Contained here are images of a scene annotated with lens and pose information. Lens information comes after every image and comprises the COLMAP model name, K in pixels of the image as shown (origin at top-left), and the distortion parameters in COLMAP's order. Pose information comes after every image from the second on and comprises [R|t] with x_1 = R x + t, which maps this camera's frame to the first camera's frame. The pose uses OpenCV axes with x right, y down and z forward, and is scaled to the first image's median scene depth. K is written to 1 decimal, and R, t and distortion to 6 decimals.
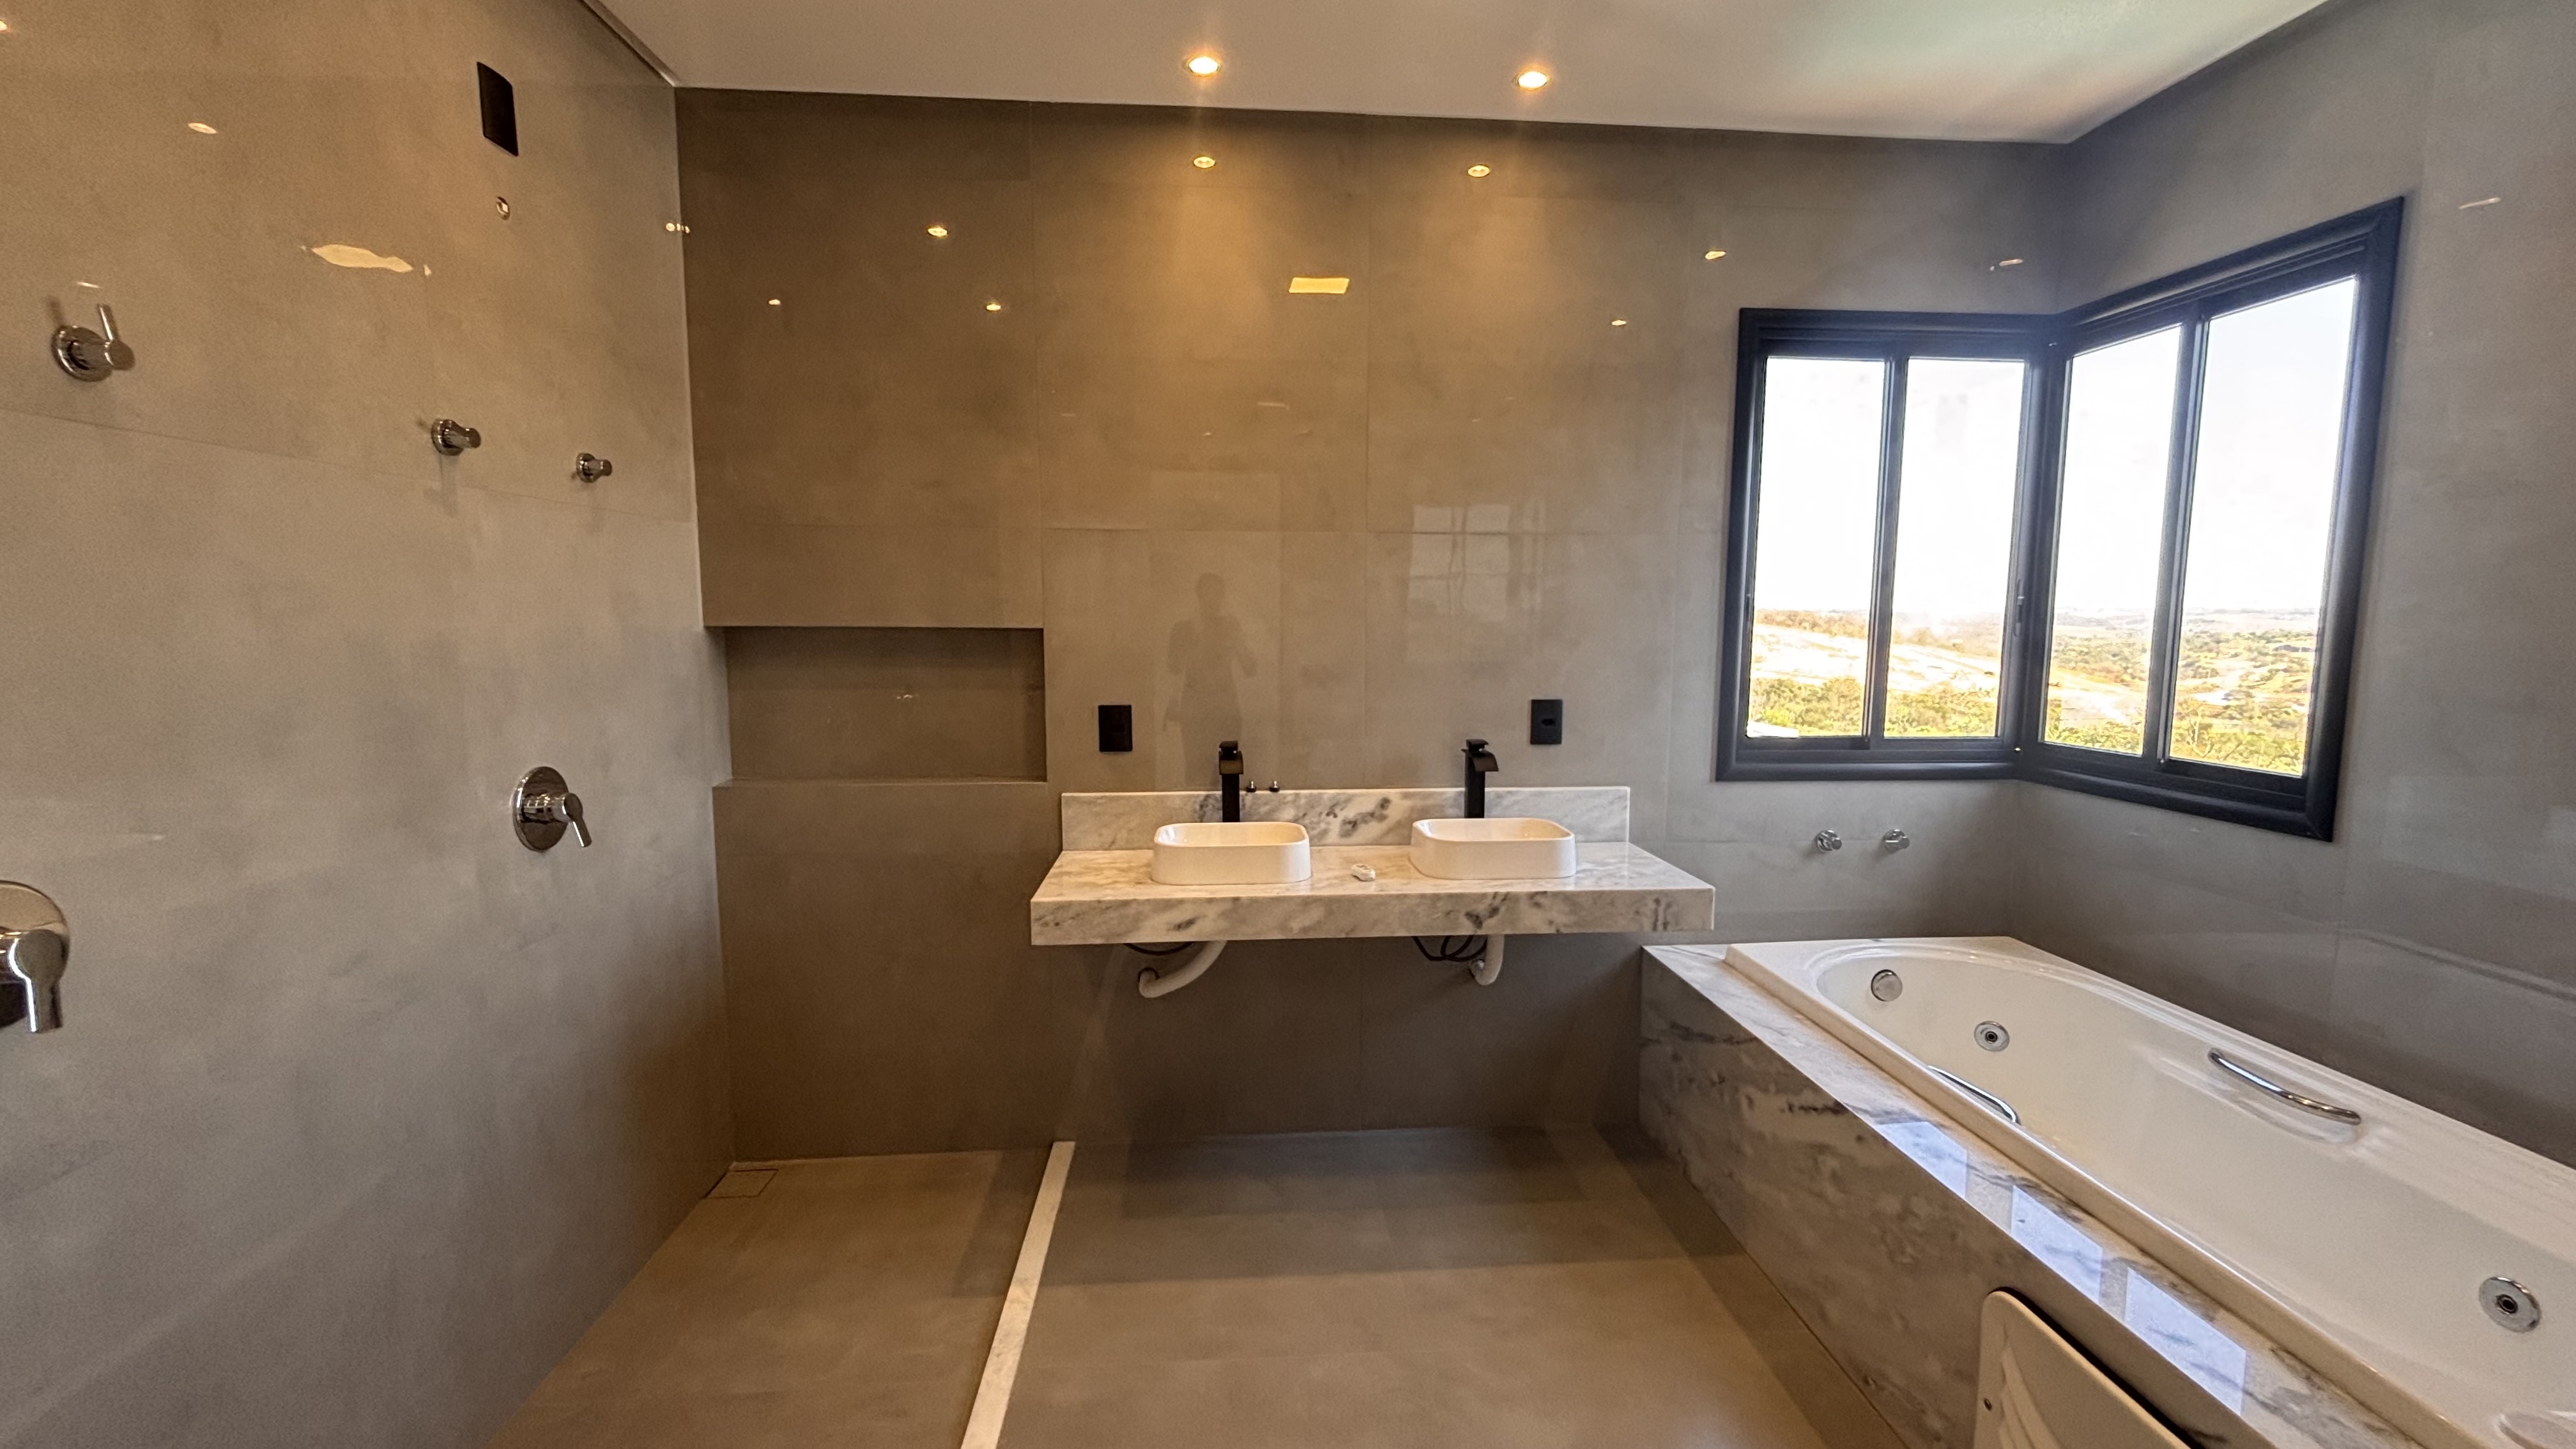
lens RADIAL K [[1021.5, 0, 1288.0], [0, 1021.5, 724.5], [0, 0, 1]] dist [-0.009884, 0.000007]
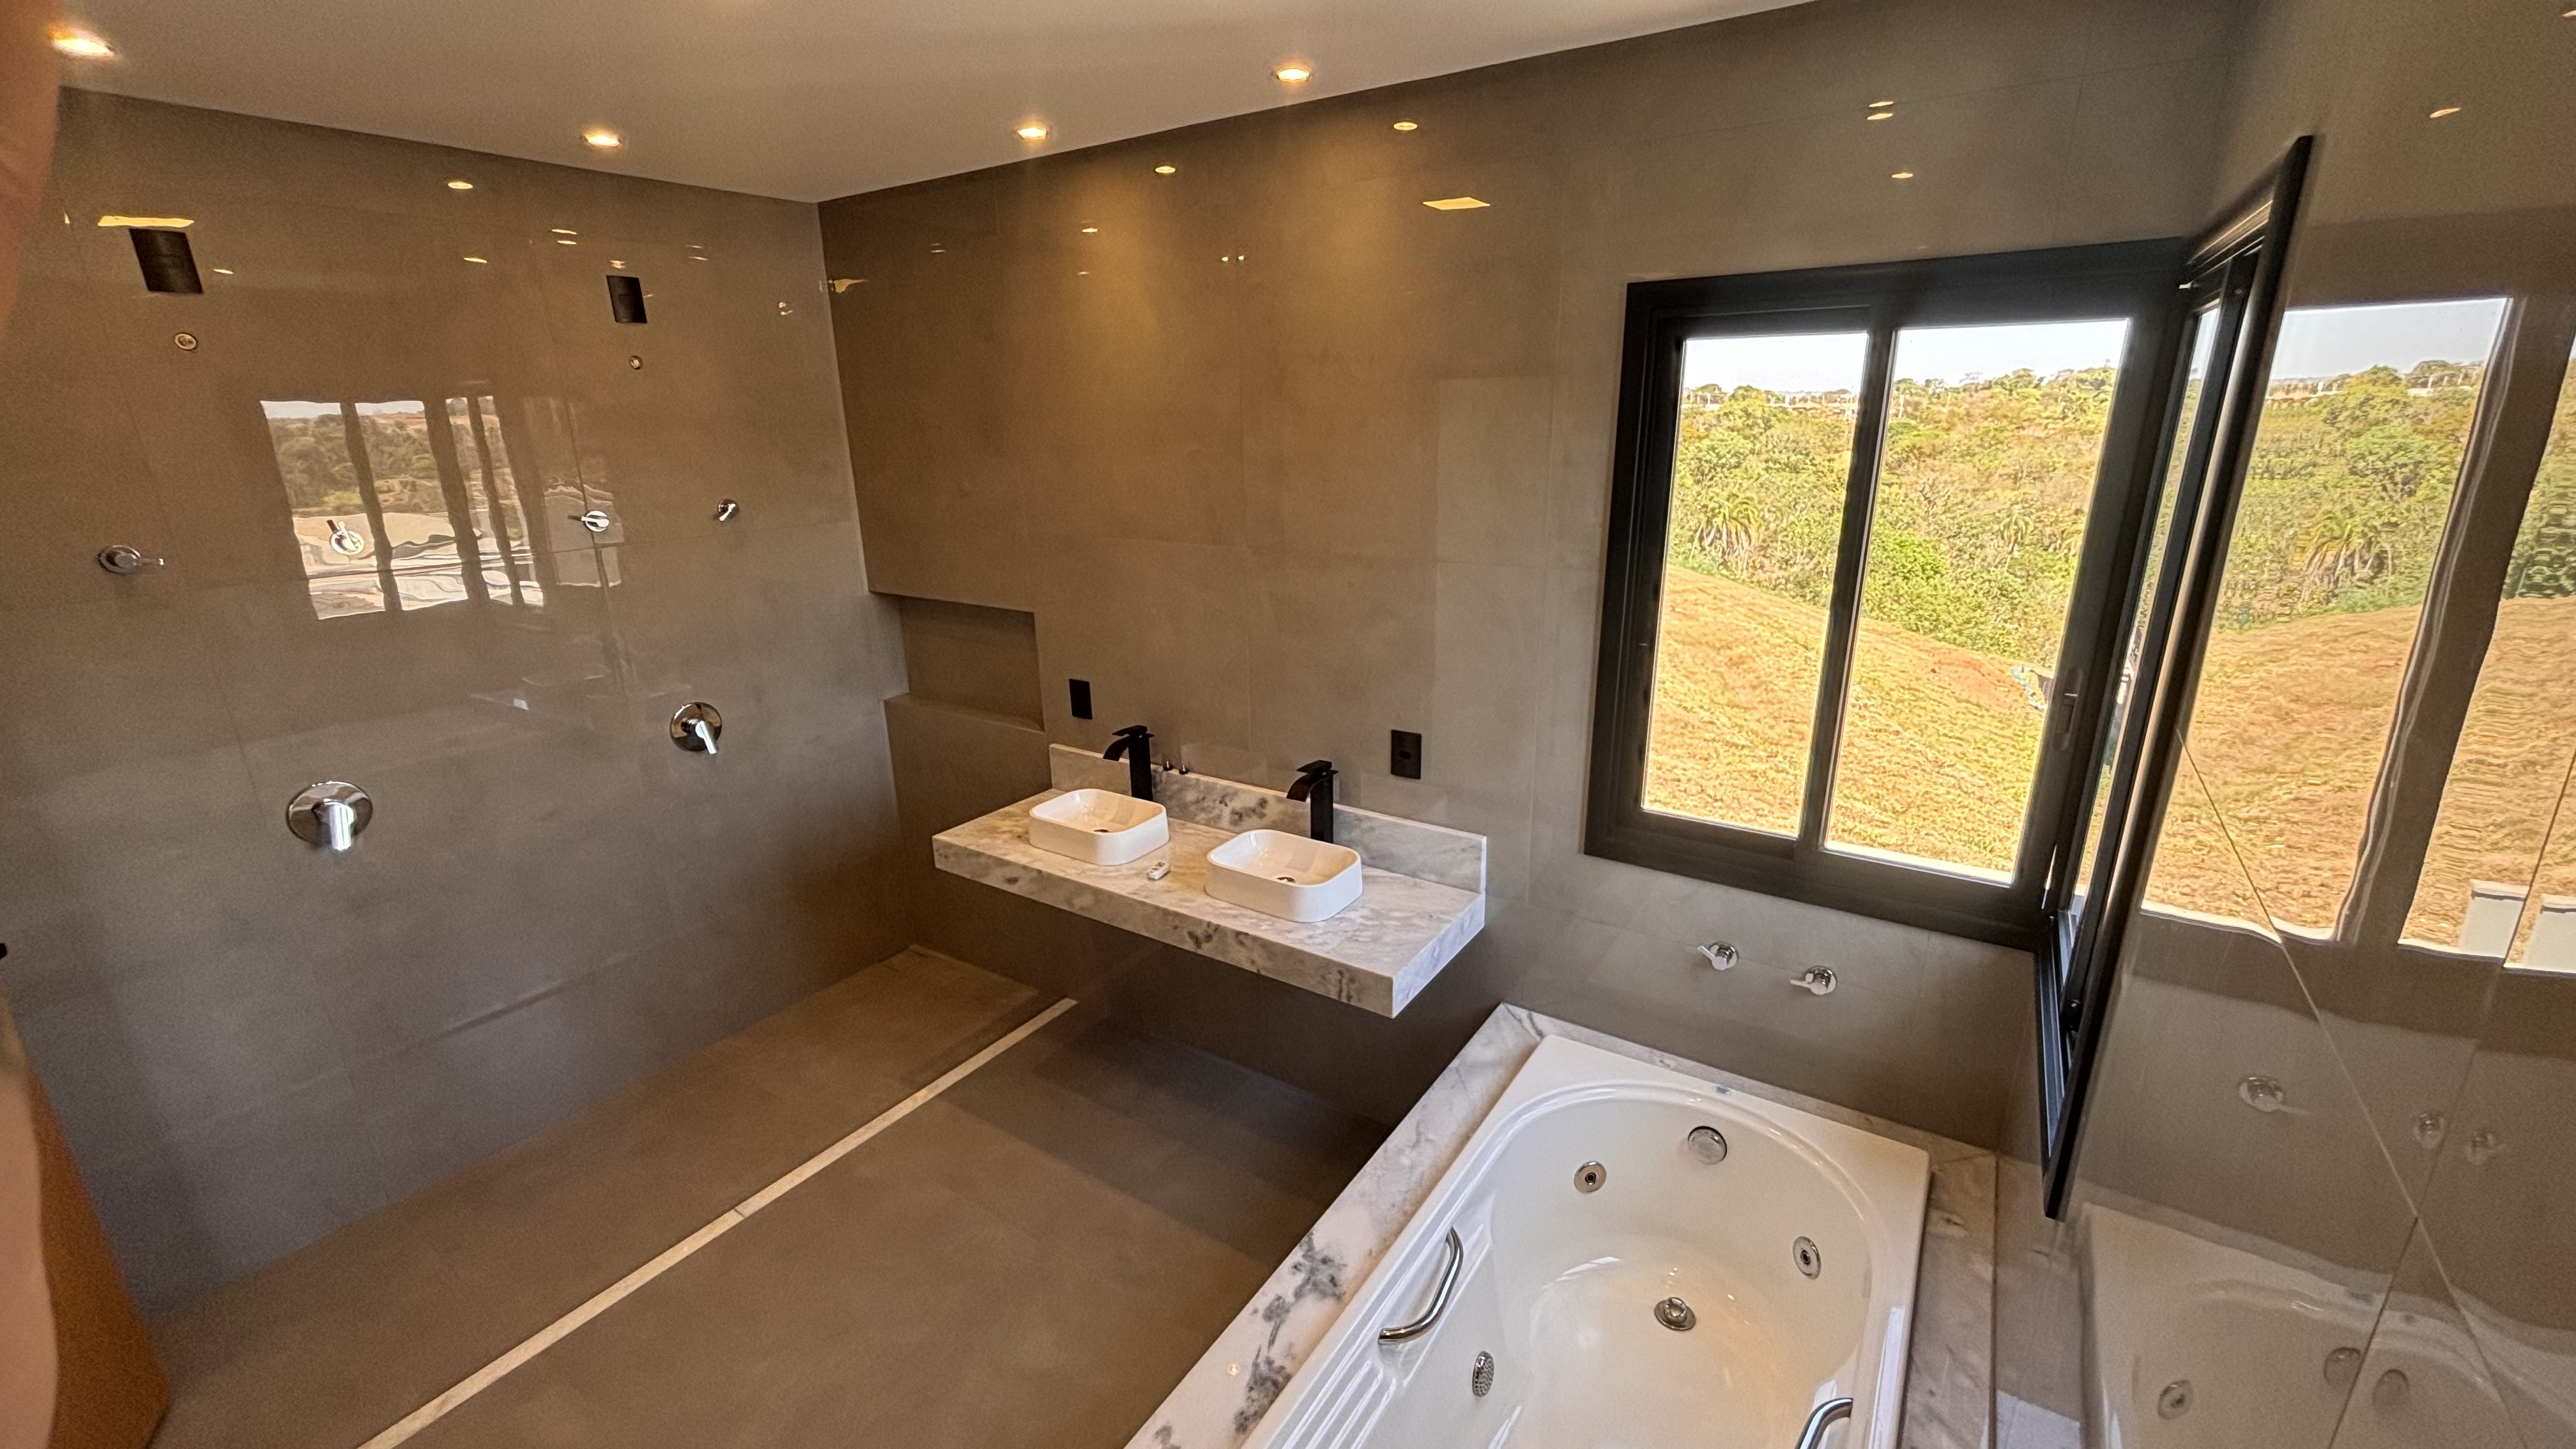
lens RADIAL K [[1039.4, 0, 1299.1], [0, 1039.4, 720.6], [0, 0, 1]] dist [0.004564, 0.000047]
pose [[0.795780, 0.159546, -0.584192, 0.773172], [-0.047563, 0.978158, 0.202350, -0.236756], [0.603716, -0.133240, 0.785986, 0.189049]]
